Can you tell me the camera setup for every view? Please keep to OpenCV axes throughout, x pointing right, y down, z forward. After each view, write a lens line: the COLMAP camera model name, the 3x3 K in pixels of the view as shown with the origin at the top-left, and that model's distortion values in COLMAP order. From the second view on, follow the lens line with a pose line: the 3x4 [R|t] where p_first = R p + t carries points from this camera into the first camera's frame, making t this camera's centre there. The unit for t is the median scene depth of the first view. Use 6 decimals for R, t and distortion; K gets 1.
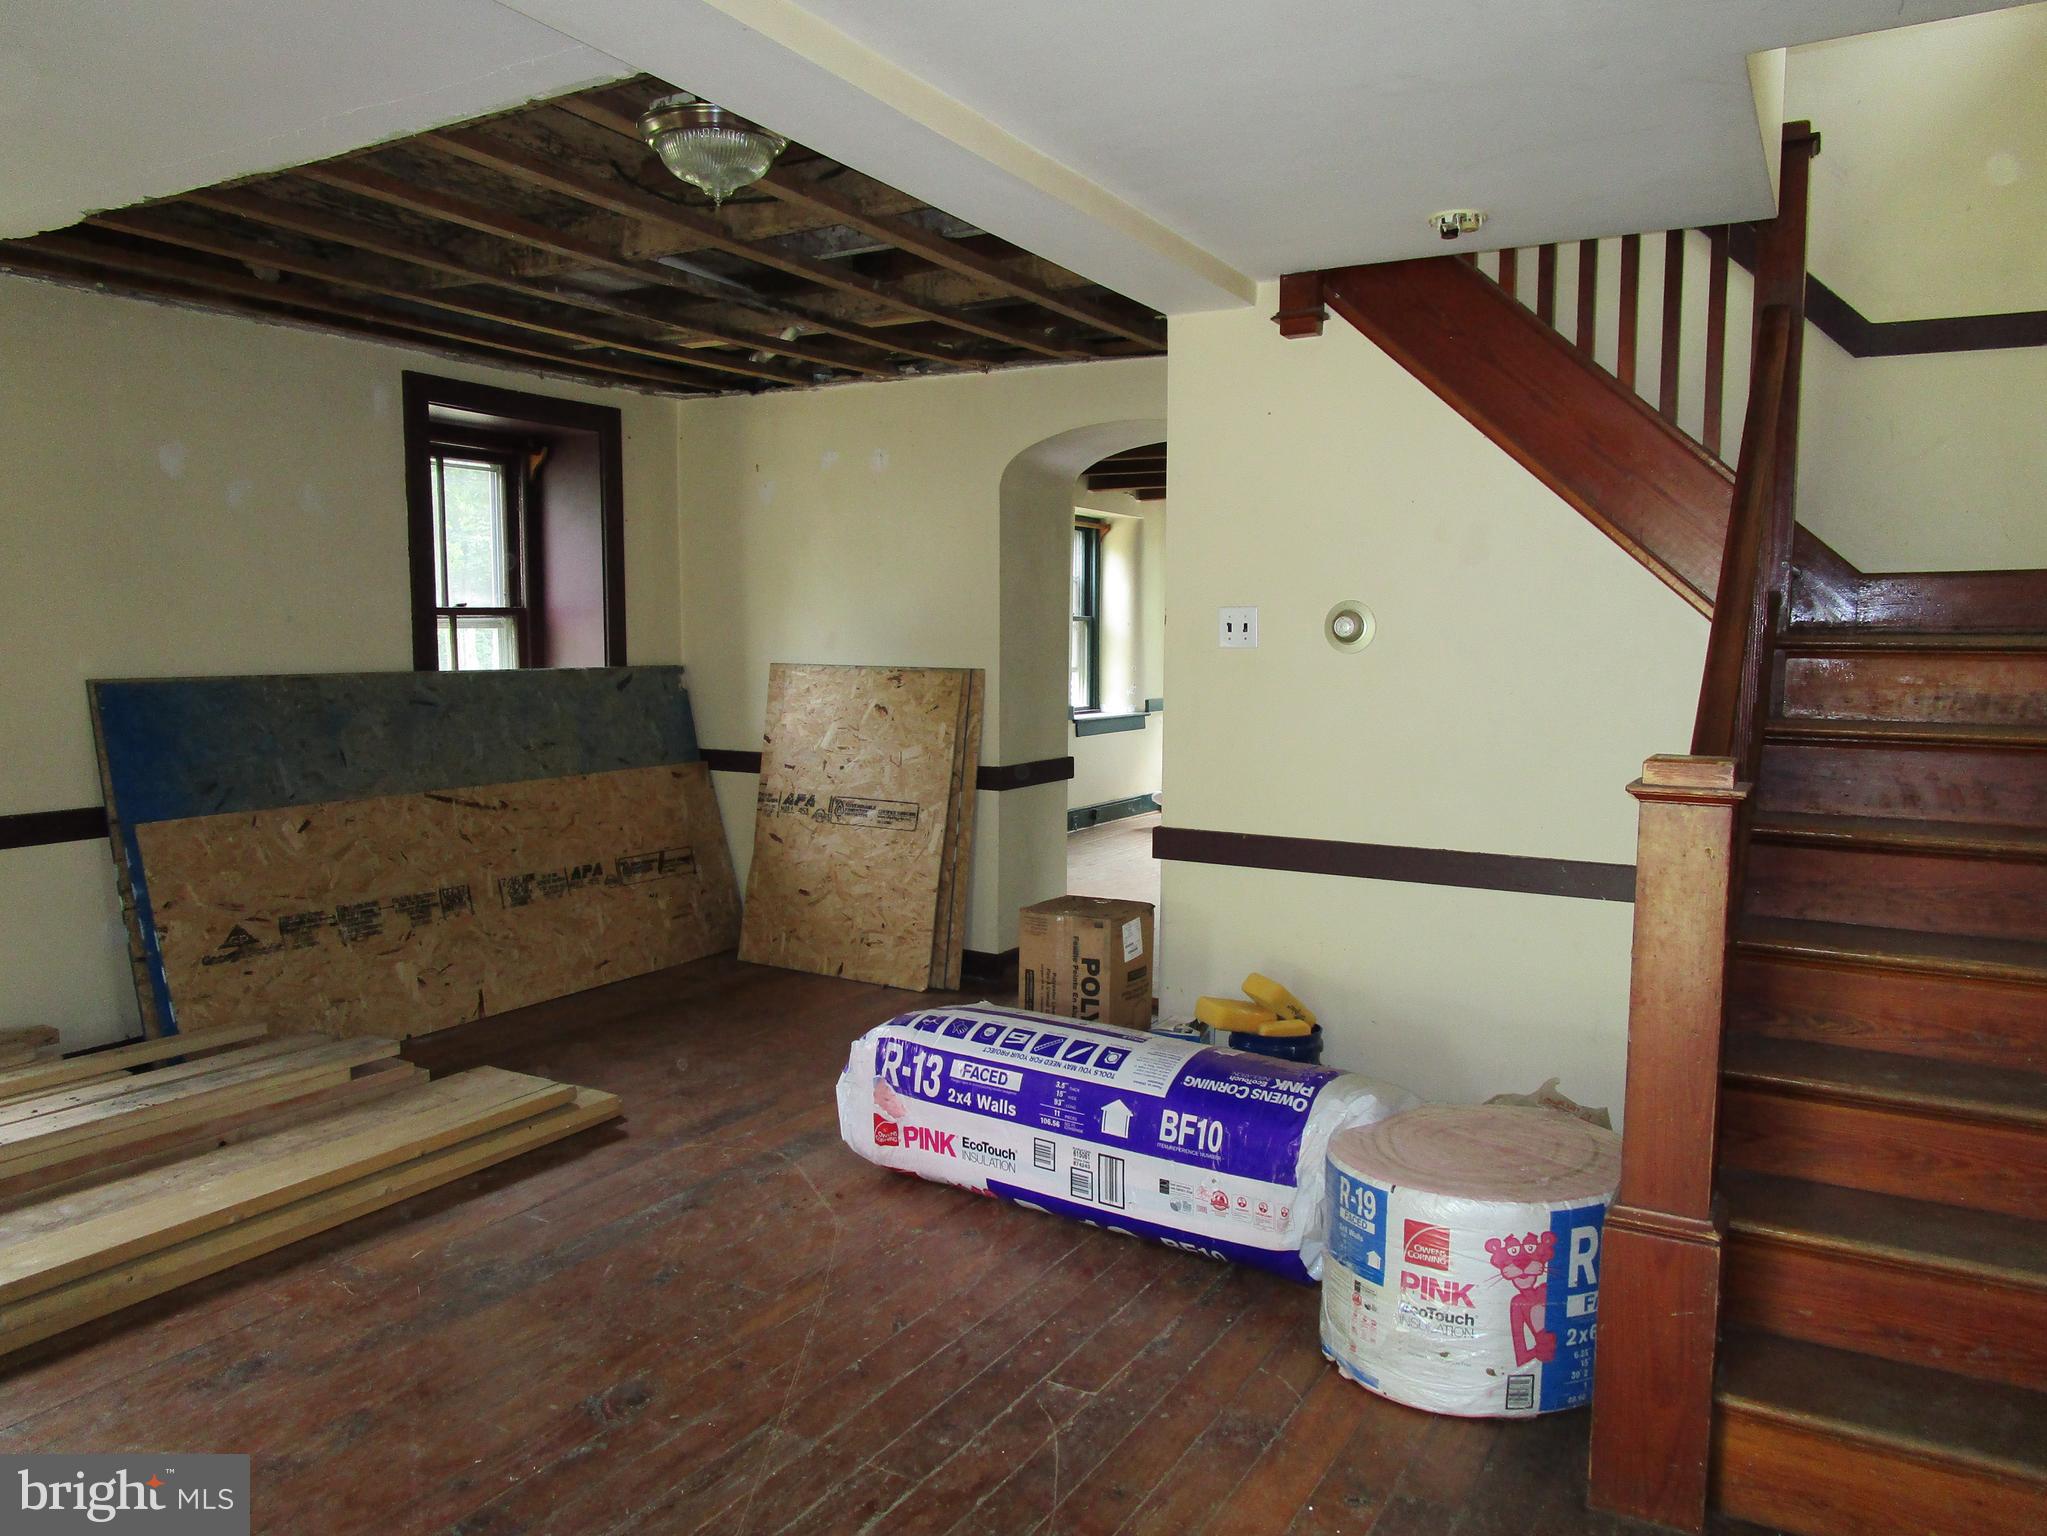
lens RADIAL K [[1459.0, 0, 1023.5], [0, 1459.0, 768.0], [0, 0, 1]] dist [-0.034893, 0.020310]
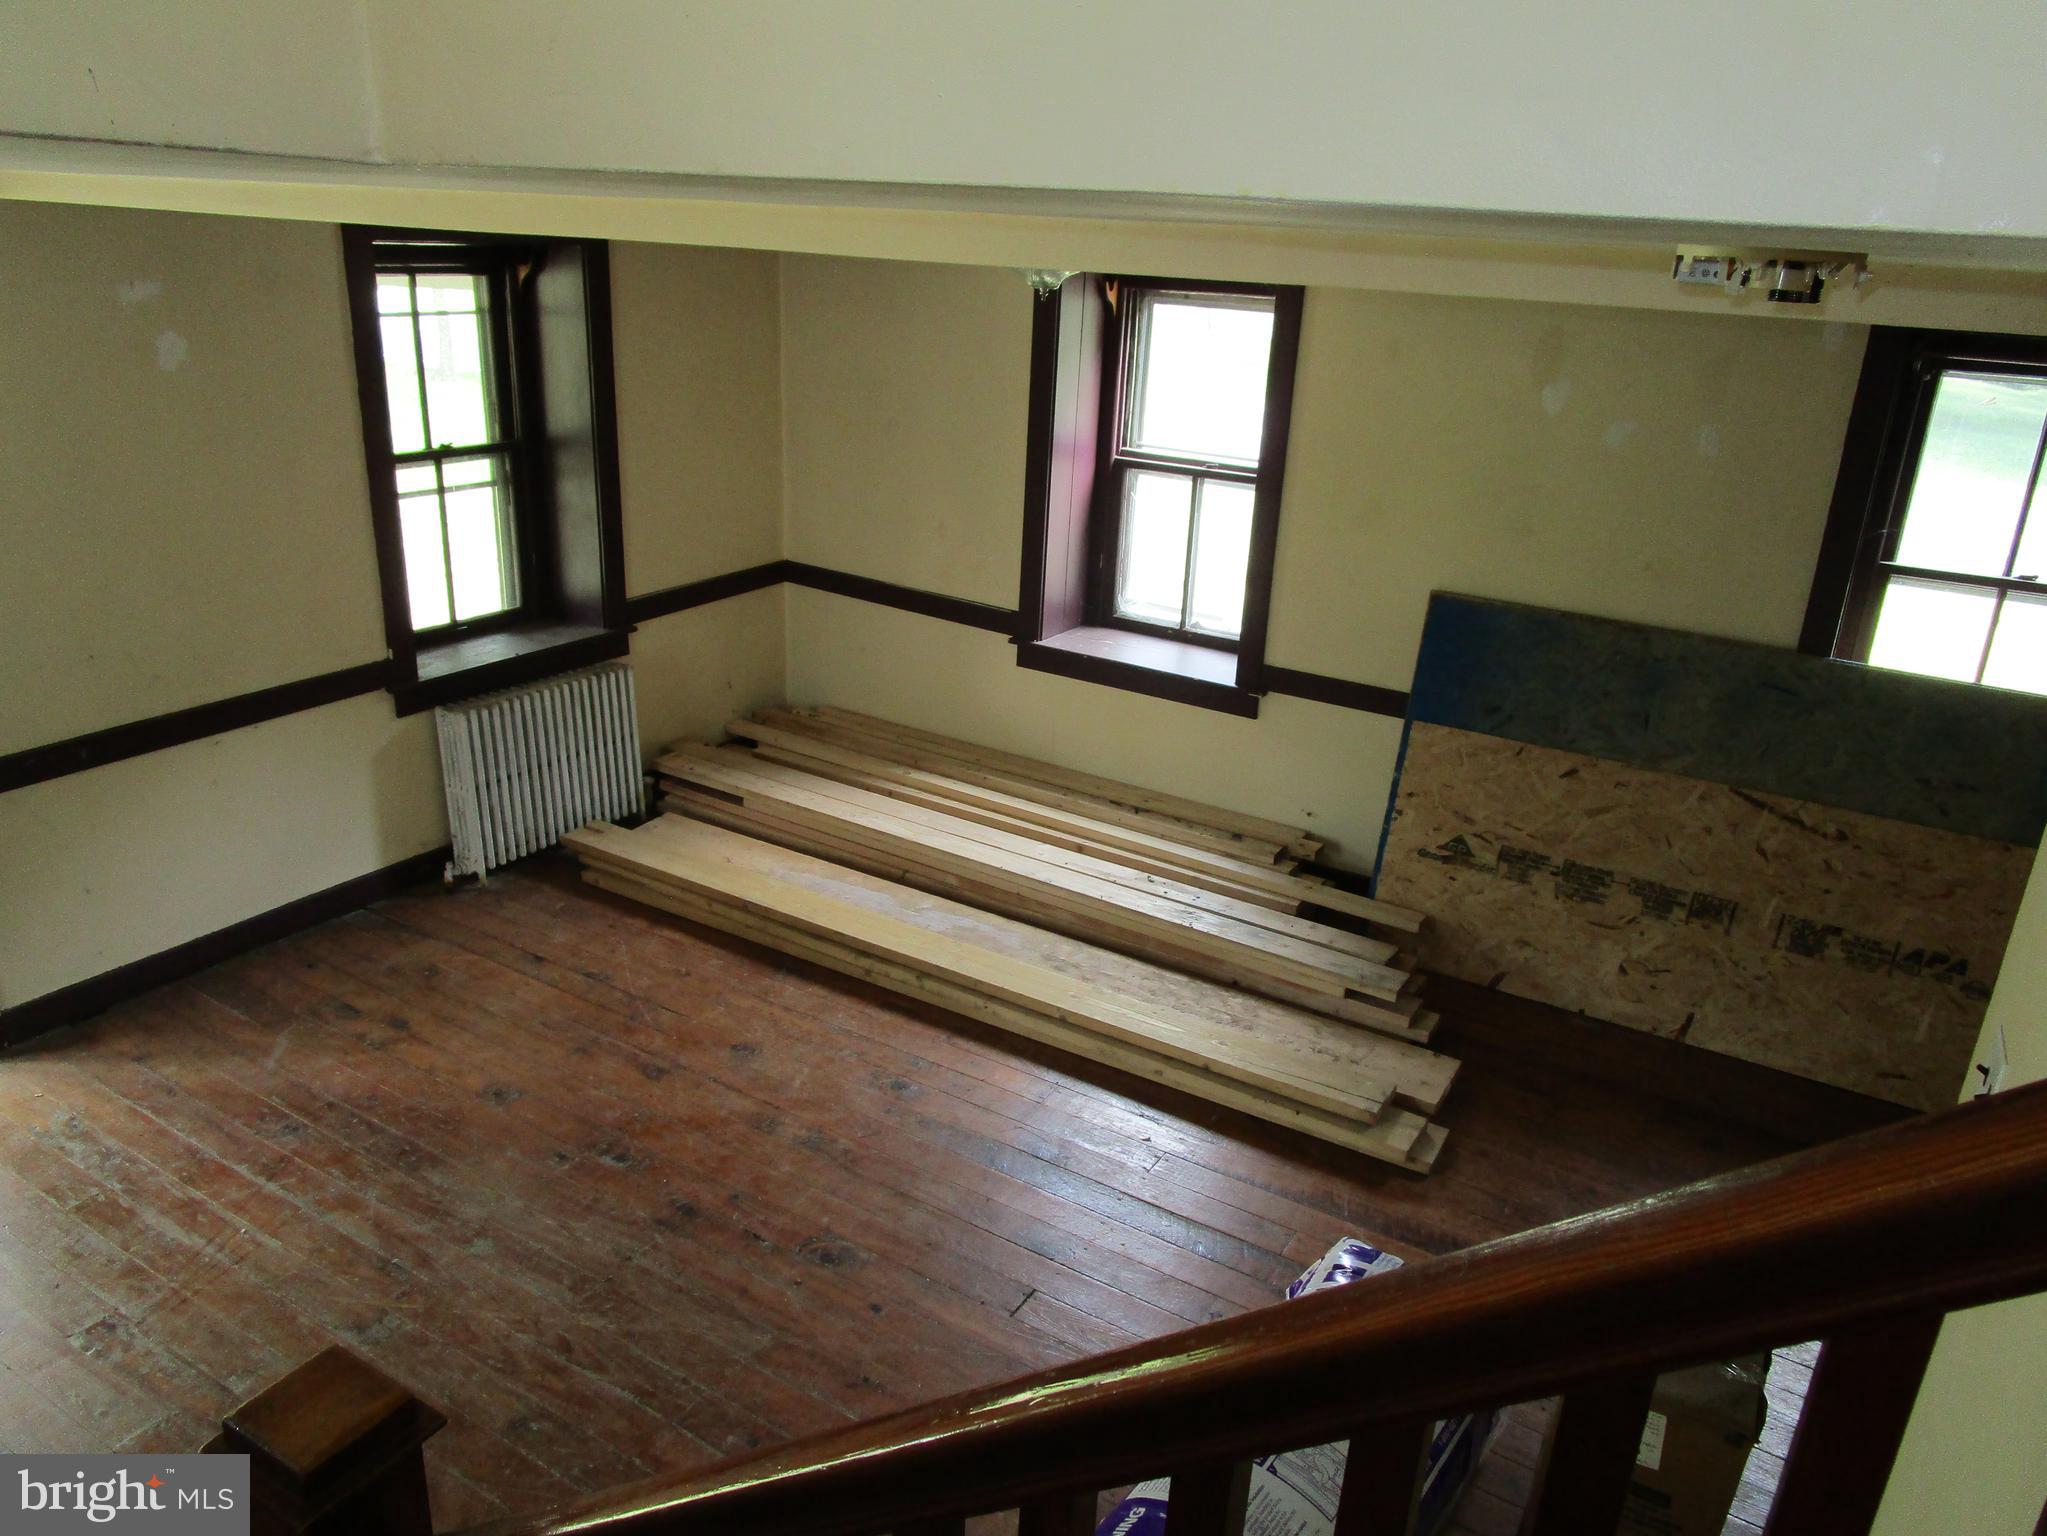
lens RADIAL K [[1459.0, 0, 1023.5], [0, 1459.0, 768.0], [0, 0, 1]] dist [-0.034893, 0.020310]
pose [[-0.012567, 0.343643, -0.939016, 0.438528], [-0.145253, 0.928502, 0.341739, -0.244774], [0.989315, 0.140690, 0.038247, 0.569364]]
